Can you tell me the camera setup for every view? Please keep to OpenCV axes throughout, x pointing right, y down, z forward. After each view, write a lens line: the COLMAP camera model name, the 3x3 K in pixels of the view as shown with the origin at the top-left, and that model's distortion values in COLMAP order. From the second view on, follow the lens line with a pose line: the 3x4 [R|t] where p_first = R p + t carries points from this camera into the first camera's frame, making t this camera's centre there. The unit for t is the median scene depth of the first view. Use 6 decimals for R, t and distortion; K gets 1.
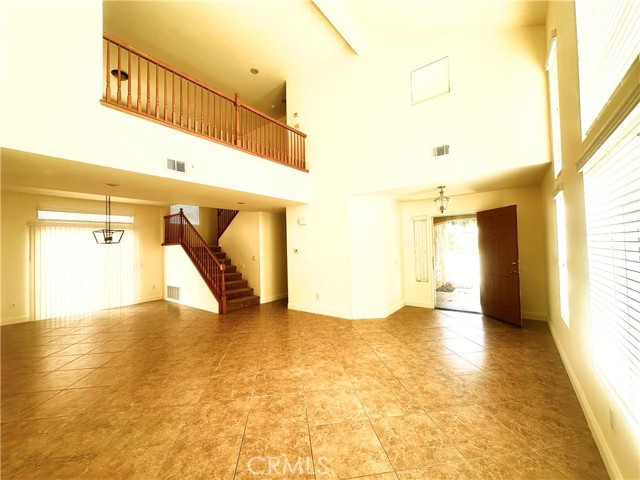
lens RADIAL K [[256.5, 0, 318.9], [0, 256.5, 241.5], [0, 0, 1]] dist [-0.002038, -0.000225]
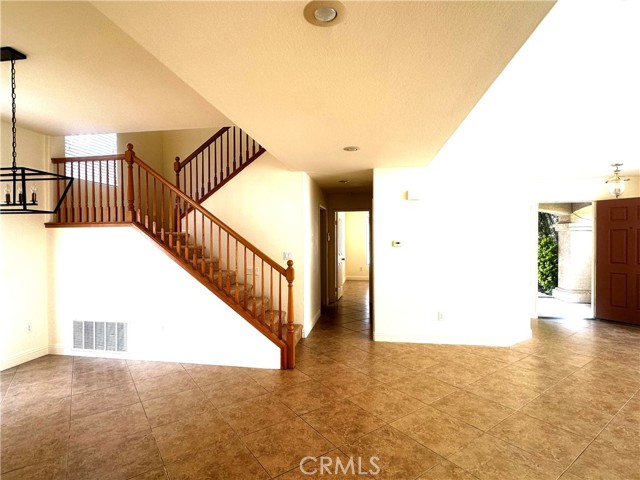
lens RADIAL K [[331.2, 0, 319.2], [0, 331.2, 242.8], [0, 0, 1]] dist [-0.002639, 0.000084]
pose [[0.881744, 0.015020, 0.471489, -0.530173], [-0.027066, 0.999457, 0.018778, 0.021537], [-0.470951, -0.029319, 0.881672, 0.349862]]
